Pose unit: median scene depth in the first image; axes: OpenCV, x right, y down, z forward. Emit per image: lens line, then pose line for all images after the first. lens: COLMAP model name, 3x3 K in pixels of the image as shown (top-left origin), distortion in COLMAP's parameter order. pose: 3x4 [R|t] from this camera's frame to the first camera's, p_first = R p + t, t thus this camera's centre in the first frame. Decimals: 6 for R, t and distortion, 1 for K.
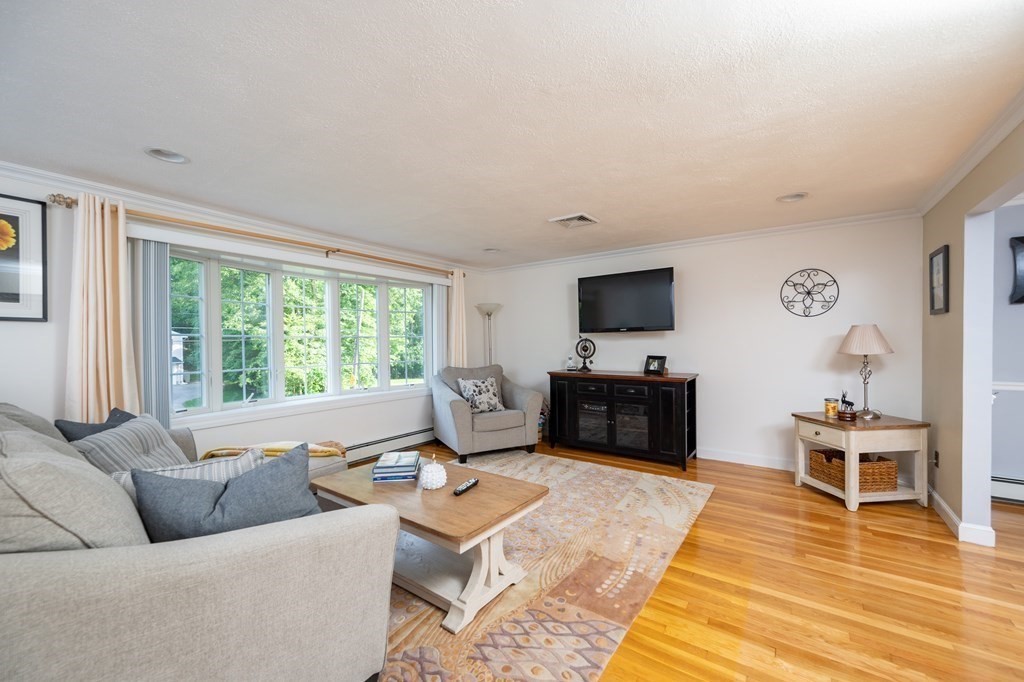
lens RADIAL K [[408.1, 0, 537.1], [0, 408.1, 341.2], [0, 0, 1]] dist [0.009289, -0.001093]
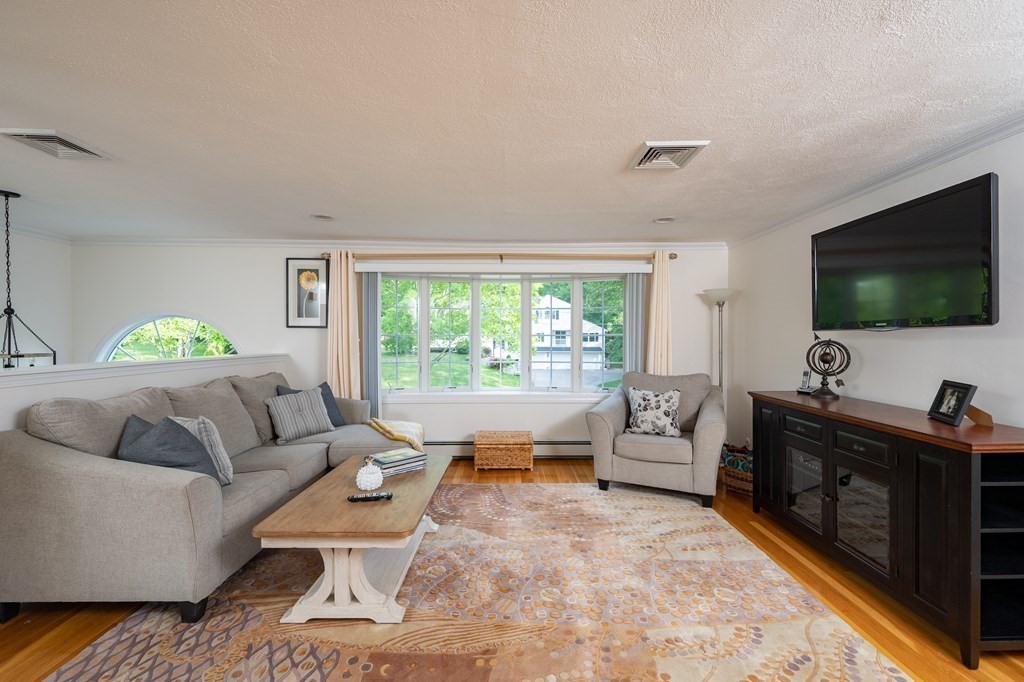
lens RADIAL K [[440.1, 0, 522.4], [0, 440.1, 340.4], [0, 0, 1]] dist [0.002778, 0.000843]
pose [[0.565845, 0.015844, -0.824359, 0.466851], [-0.004803, 0.999862, 0.015920, -0.016871], [0.824497, -0.005049, 0.565843, 0.375198]]
